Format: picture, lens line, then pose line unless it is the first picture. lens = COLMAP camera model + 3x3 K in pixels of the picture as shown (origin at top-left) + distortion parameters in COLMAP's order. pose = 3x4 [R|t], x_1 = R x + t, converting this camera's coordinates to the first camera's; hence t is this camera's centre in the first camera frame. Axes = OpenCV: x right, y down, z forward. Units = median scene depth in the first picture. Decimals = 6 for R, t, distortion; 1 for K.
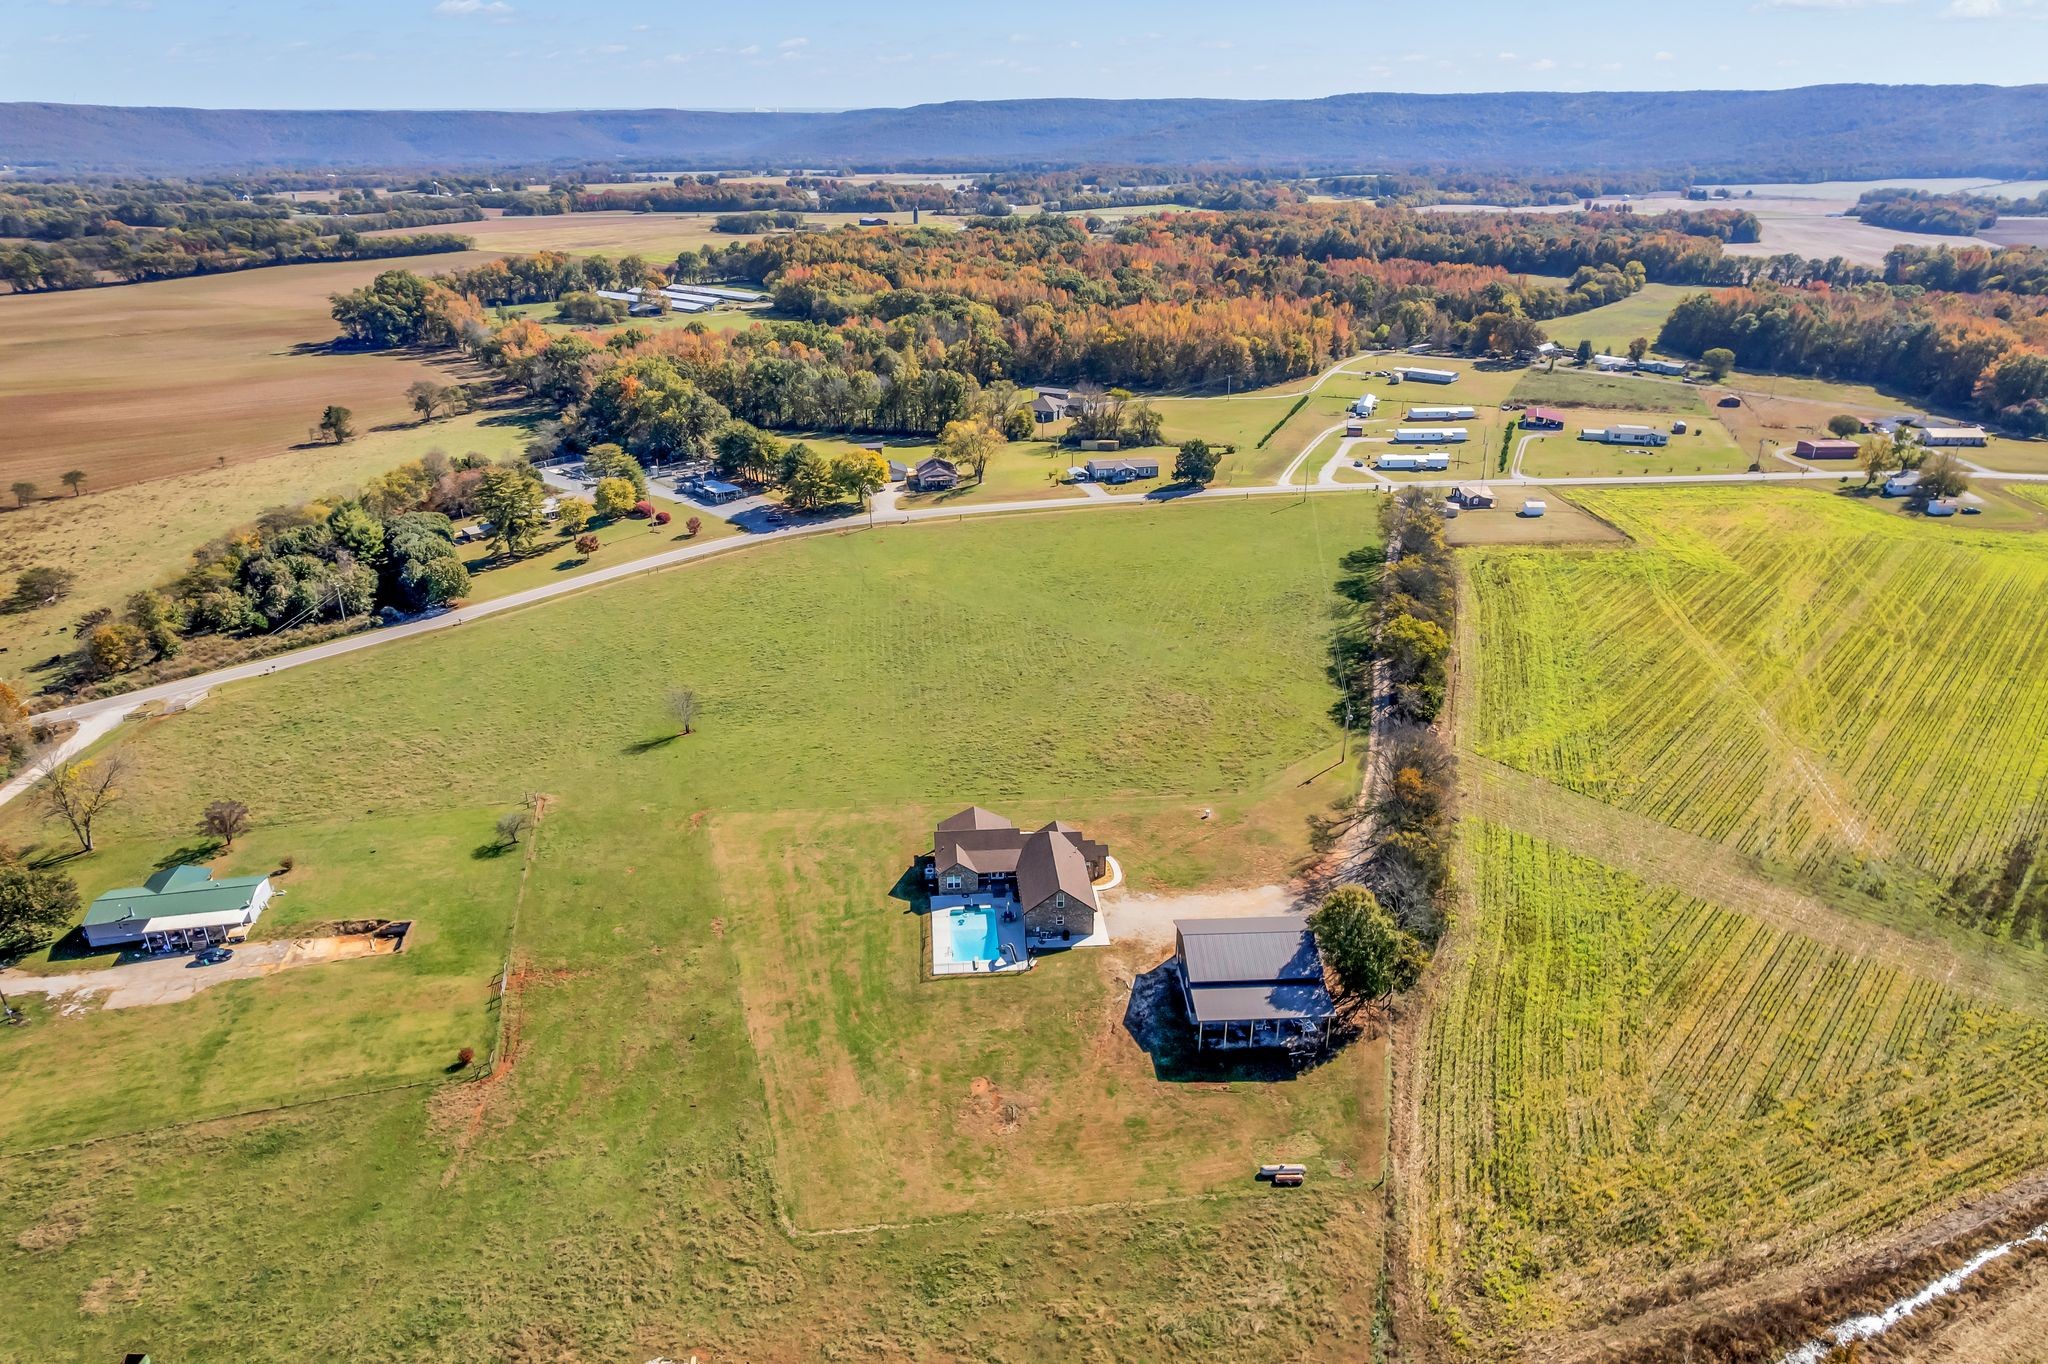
lens RADIAL K [[1316.1, 0, 1024.8], [0, 1316.1, 692.7], [0, 0, 1]] dist [-0.072430, 0.067327]
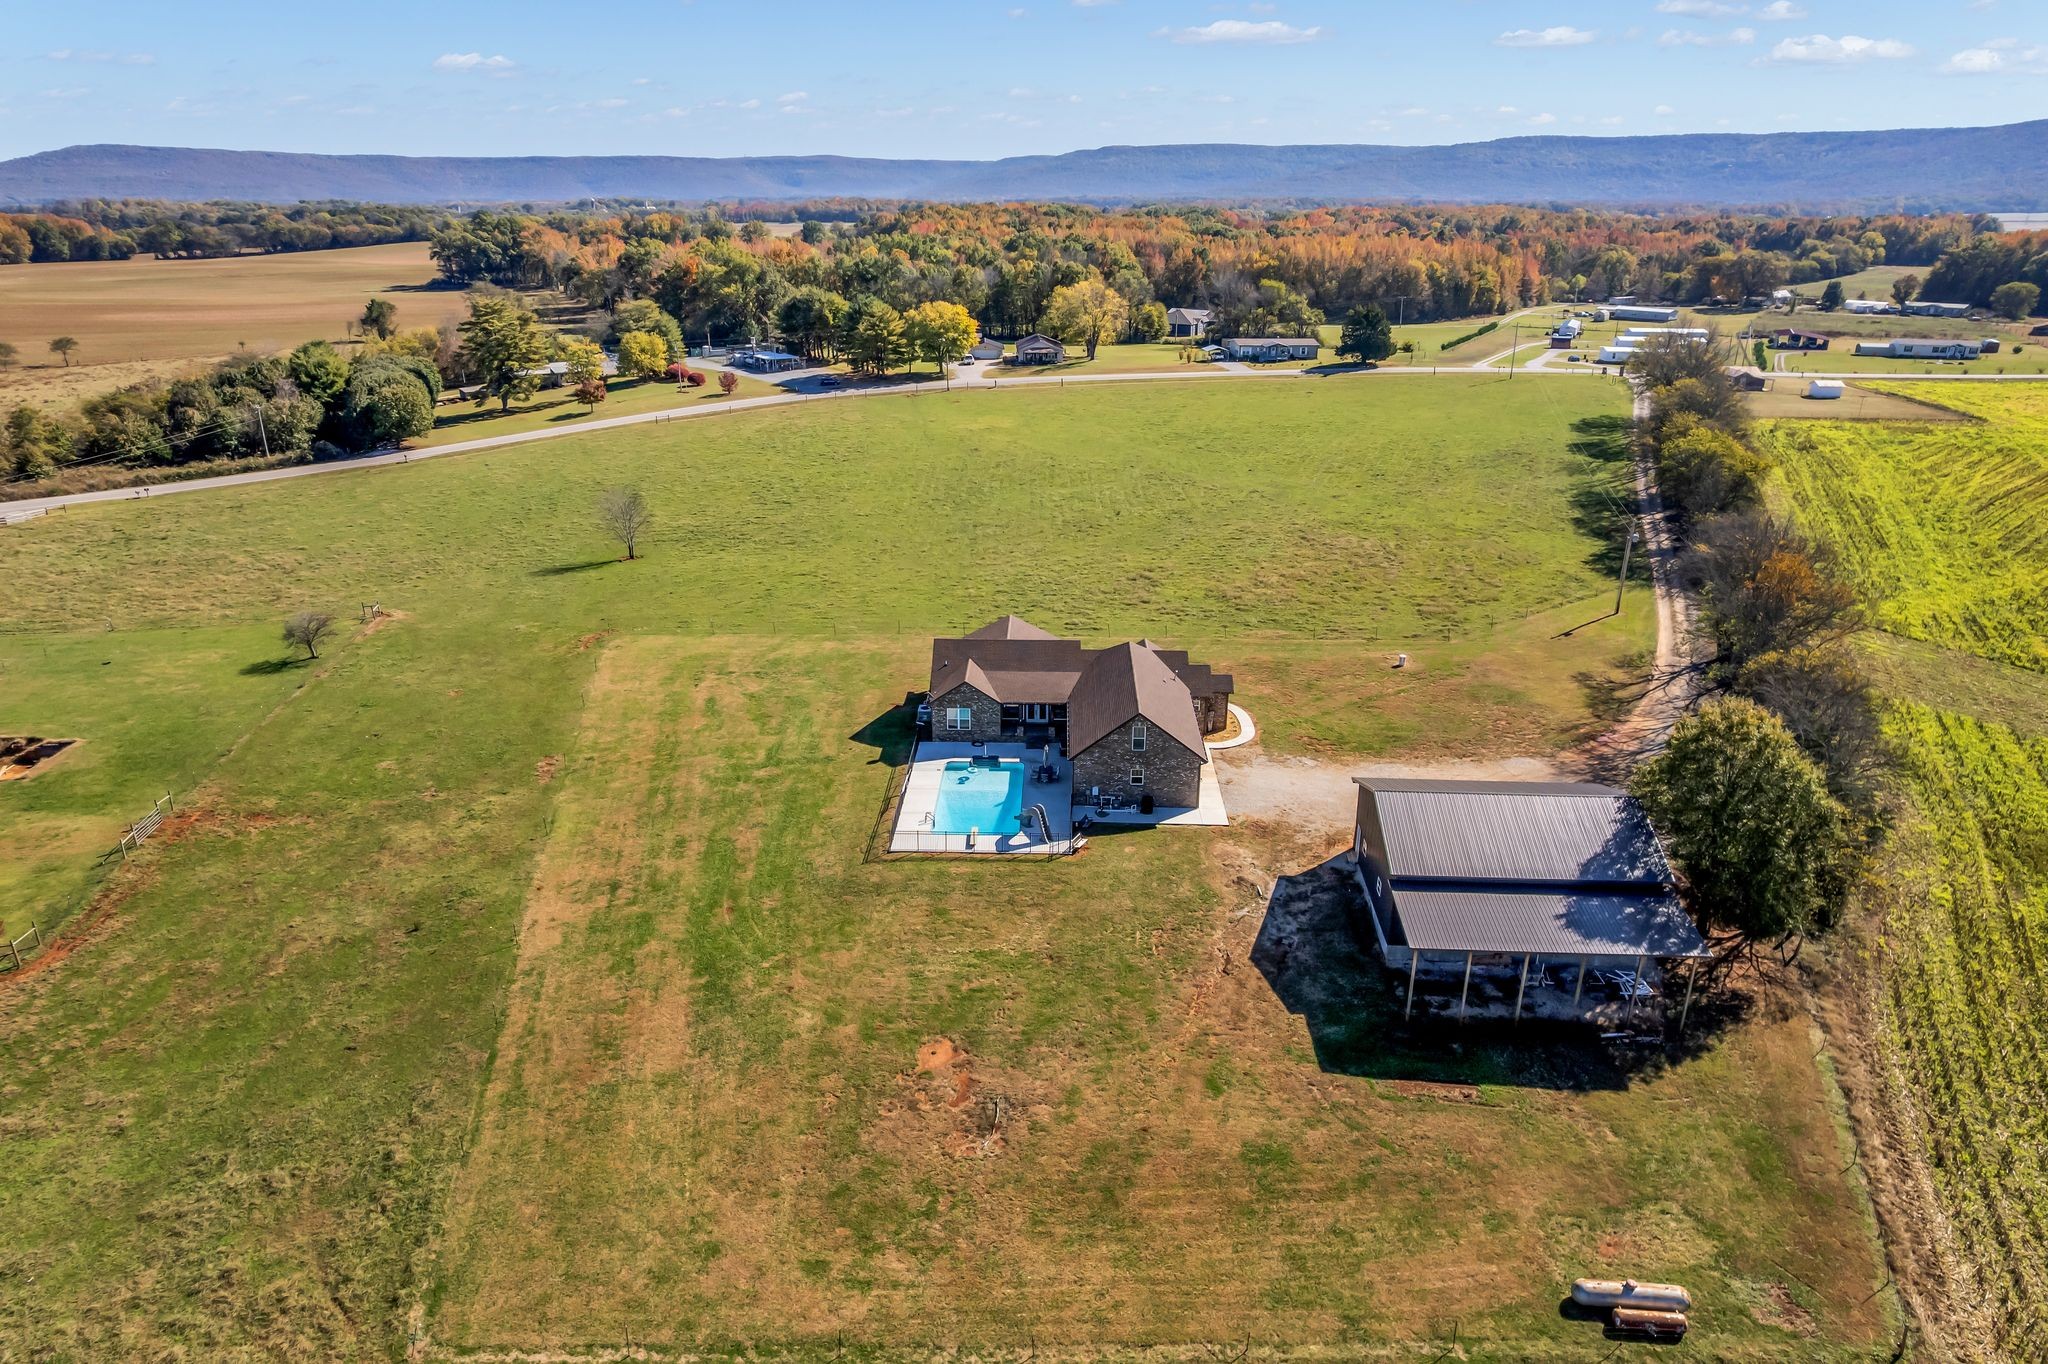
lens RADIAL K [[1319.4, 0, 1024.0], [0, 1319.4, 682.0], [0, 0, 1]] dist [-0.084121, 0.078056]
pose [[0.993672, 0.041115, -0.104527, 0.032545], [-0.045964, 0.997955, -0.044418, 0.147756], [0.102487, 0.048942, 0.993530, 0.418088]]
